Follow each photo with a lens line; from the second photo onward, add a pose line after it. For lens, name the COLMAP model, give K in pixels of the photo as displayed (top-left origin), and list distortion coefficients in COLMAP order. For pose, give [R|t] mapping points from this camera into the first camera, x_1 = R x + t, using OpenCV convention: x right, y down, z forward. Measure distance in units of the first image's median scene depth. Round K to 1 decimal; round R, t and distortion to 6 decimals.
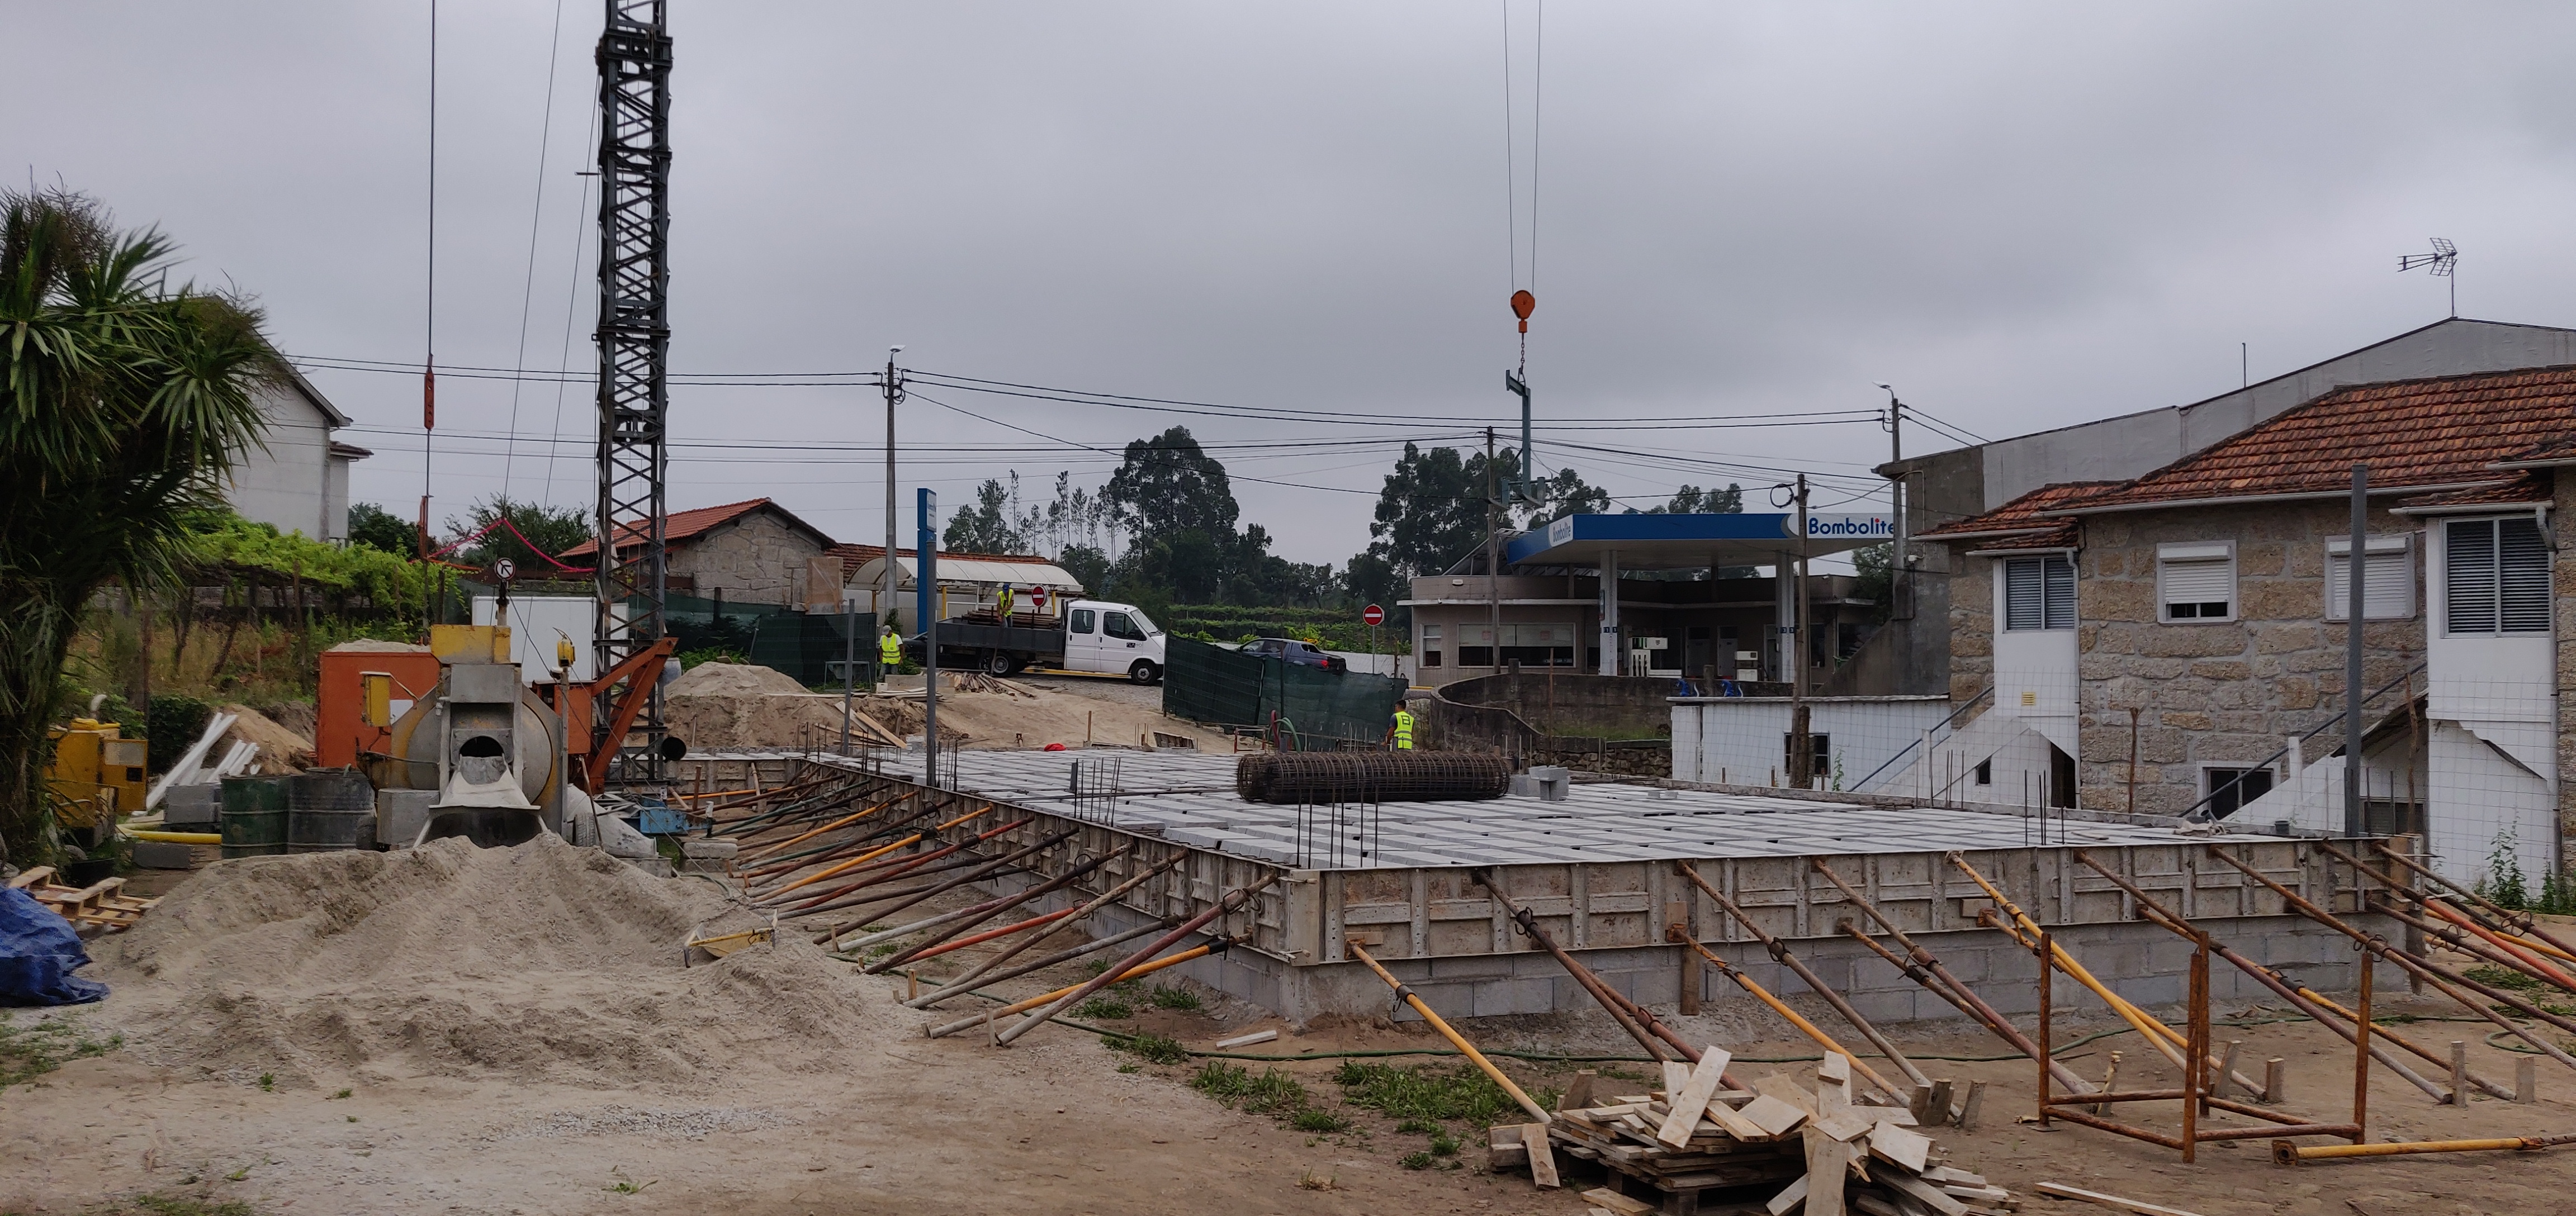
lens RADIAL K [[1980.0, 0, 1288.9], [0, 1980.0, 629.5], [0, 0, 1]] dist [0.015135, 0.029522]
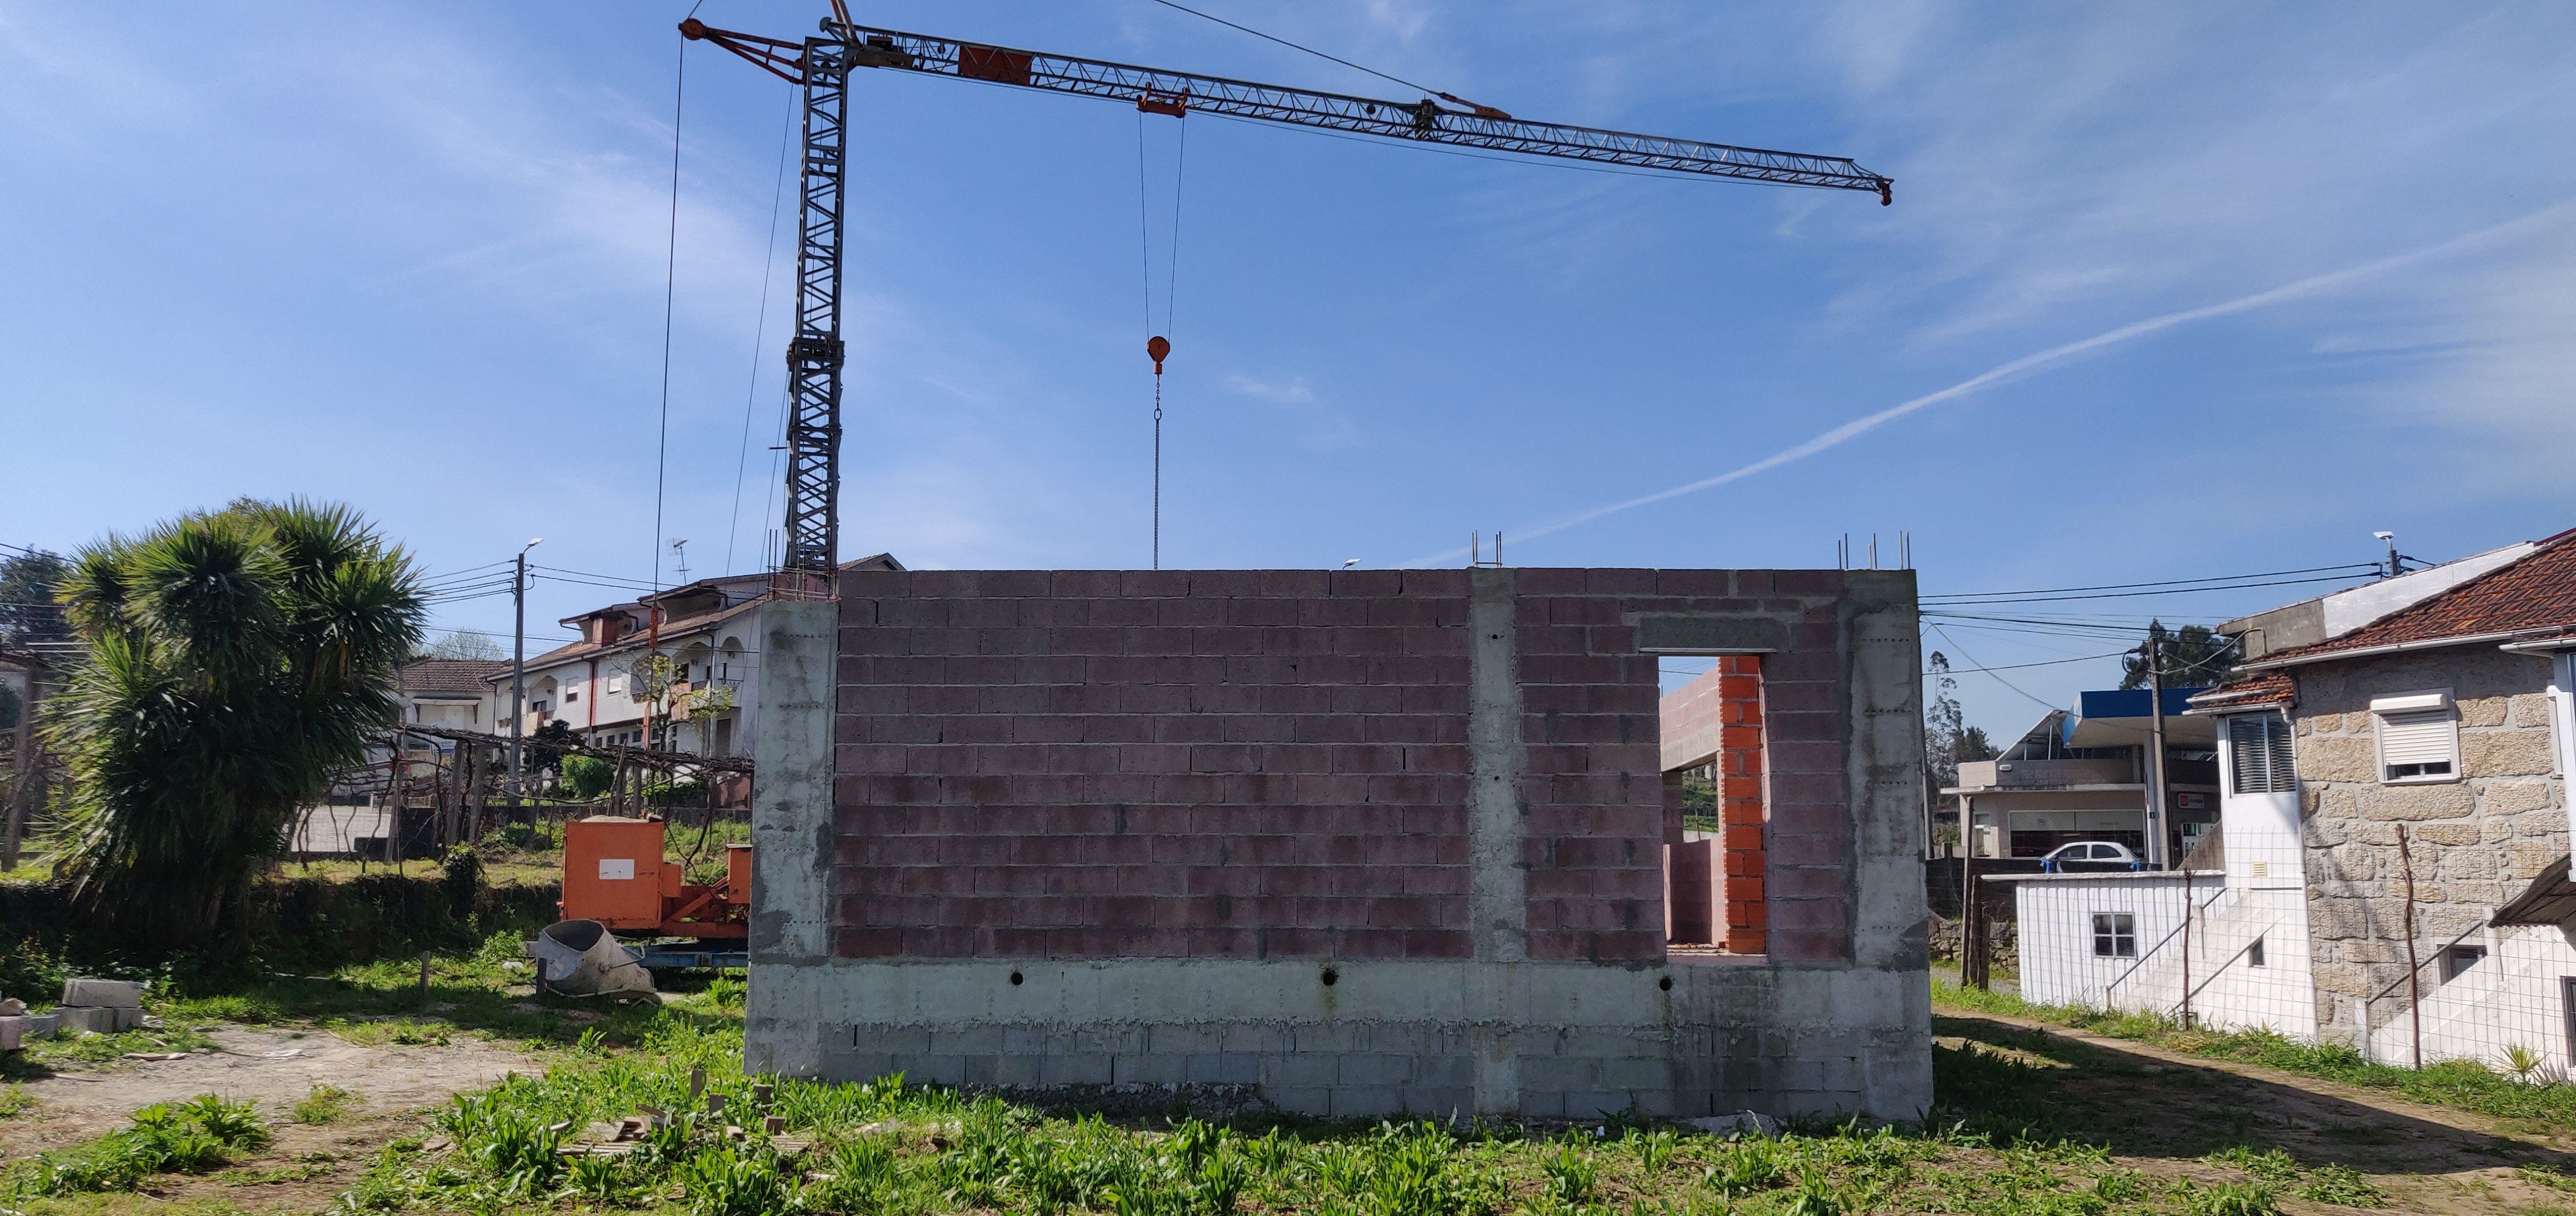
lens RADIAL K [[1980.0, 0, 1287.4], [0, 1980.0, 595.5], [0, 0, 1]] dist [0.015135, 0.029522]
pose [[0.924723, -0.055871, -0.376518, 0.329547], [0.010325, 0.992487, -0.121915, 0.017855], [0.380501, 0.108850, 0.918352, -0.030011]]
